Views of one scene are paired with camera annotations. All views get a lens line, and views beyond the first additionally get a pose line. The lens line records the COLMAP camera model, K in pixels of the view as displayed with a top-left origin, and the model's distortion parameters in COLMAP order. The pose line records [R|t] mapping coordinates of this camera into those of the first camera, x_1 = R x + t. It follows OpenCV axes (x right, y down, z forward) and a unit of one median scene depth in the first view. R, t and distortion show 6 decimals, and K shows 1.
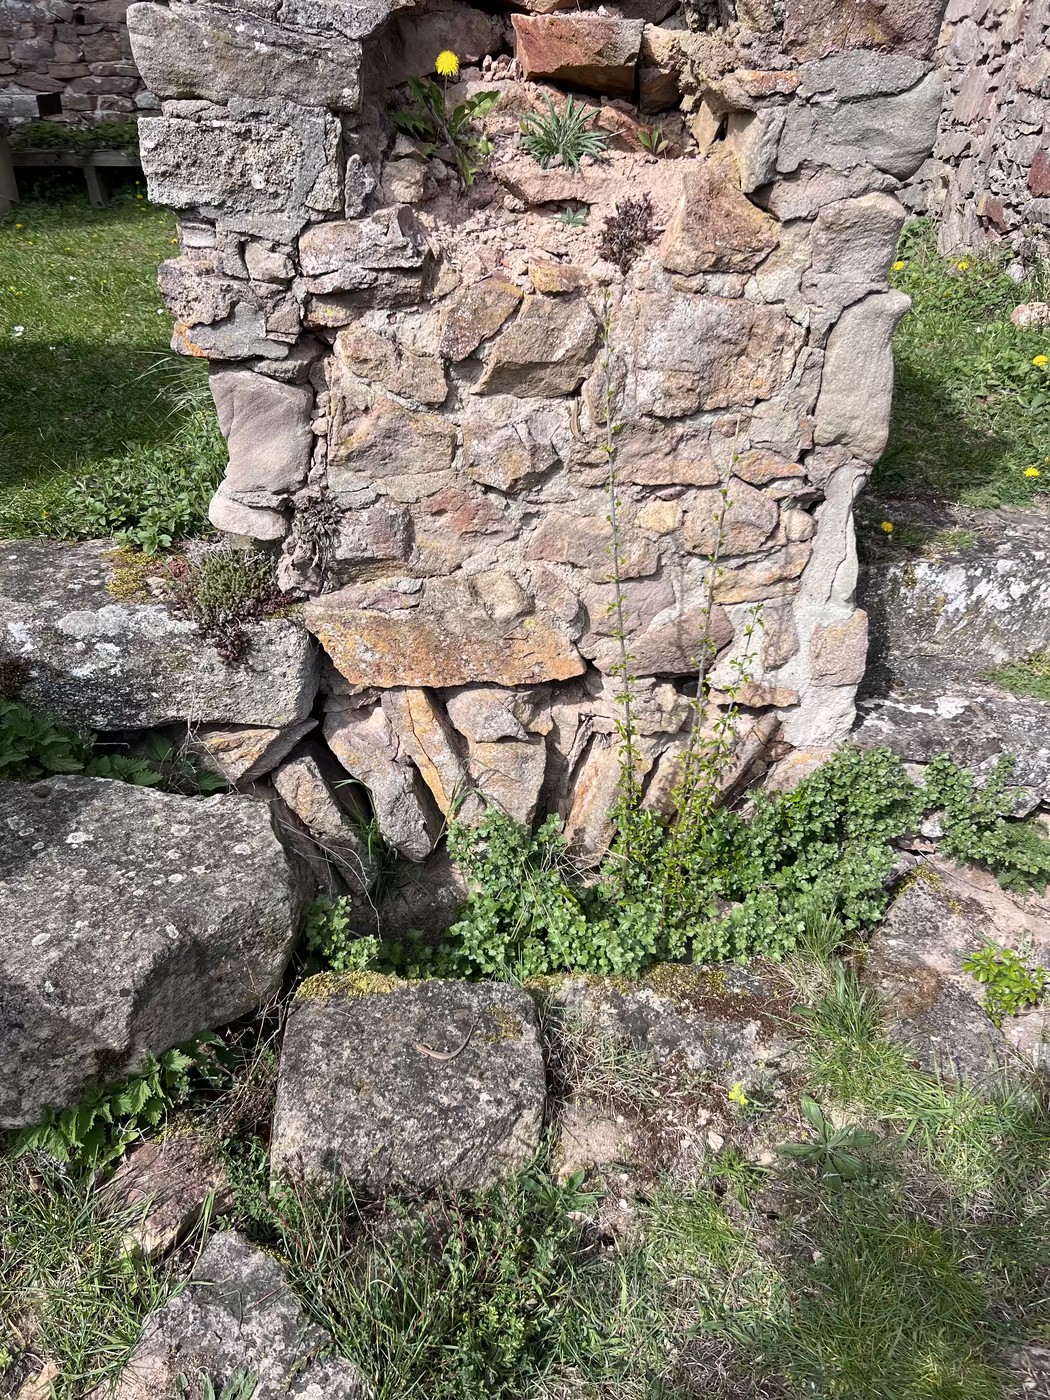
lens RADIAL K [[1070.0, 0, 525.0], [0, 1070.0, 700.0], [0, 0, 1]] dist [0.049845, -0.049641]
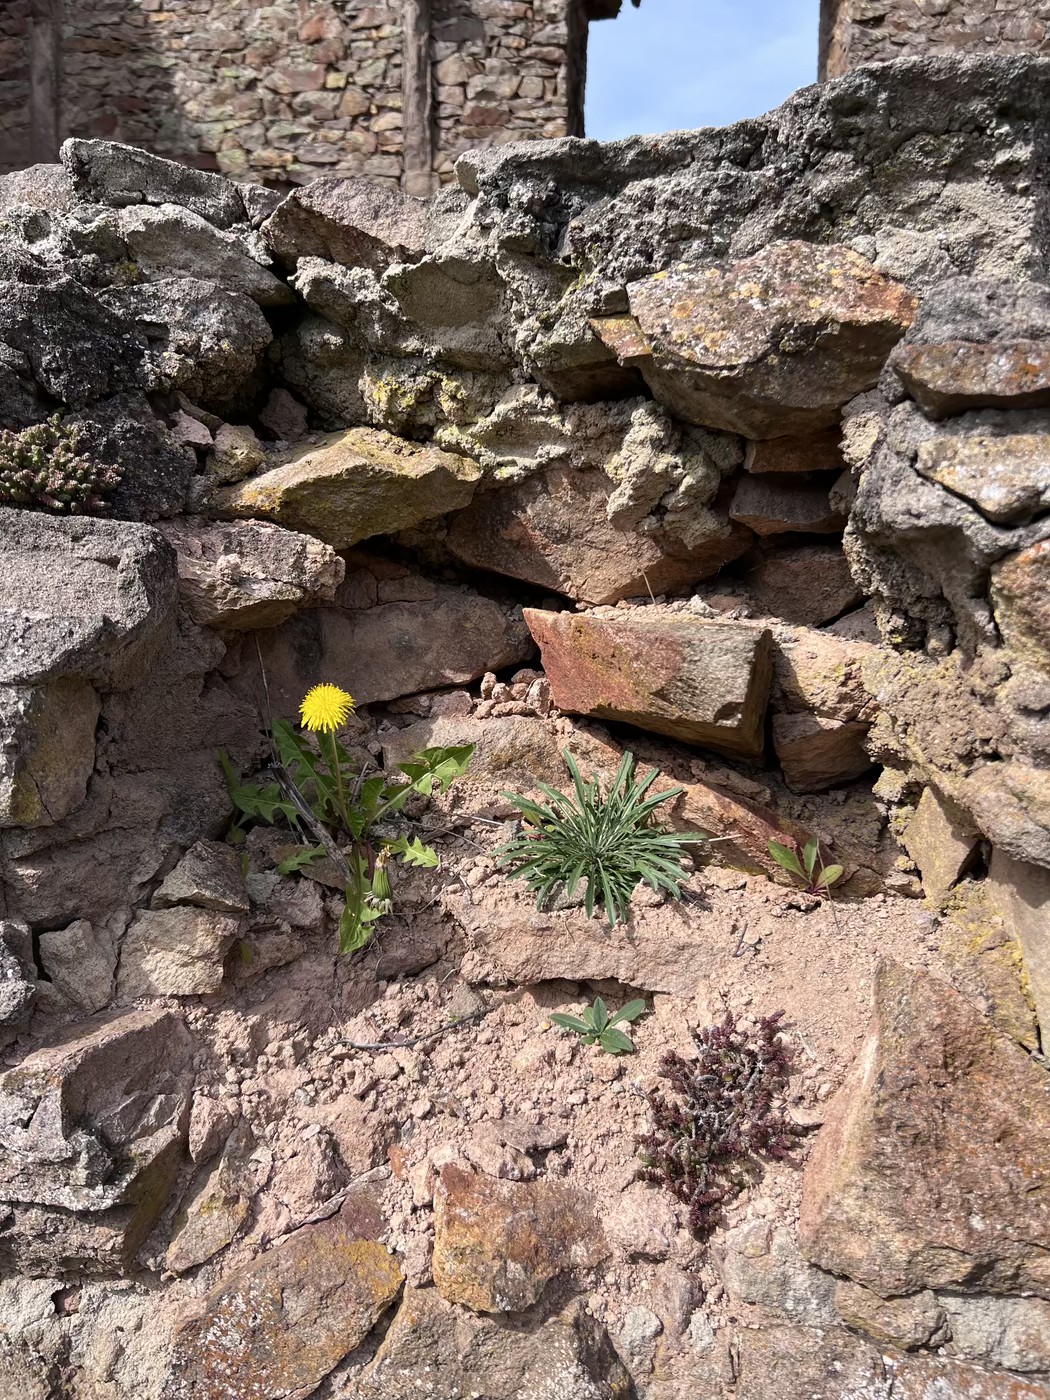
lens RADIAL K [[1070.0, 0, 525.0], [0, 1070.0, 700.0], [0, 0, 1]] dist [0.049845, -0.049641]
pose [[0.968006, 0.027659, -0.249399, 0.119752], [-0.130066, 0.905271, -0.404434, -0.404120], [0.214588, 0.423933, 0.879905, 0.595648]]
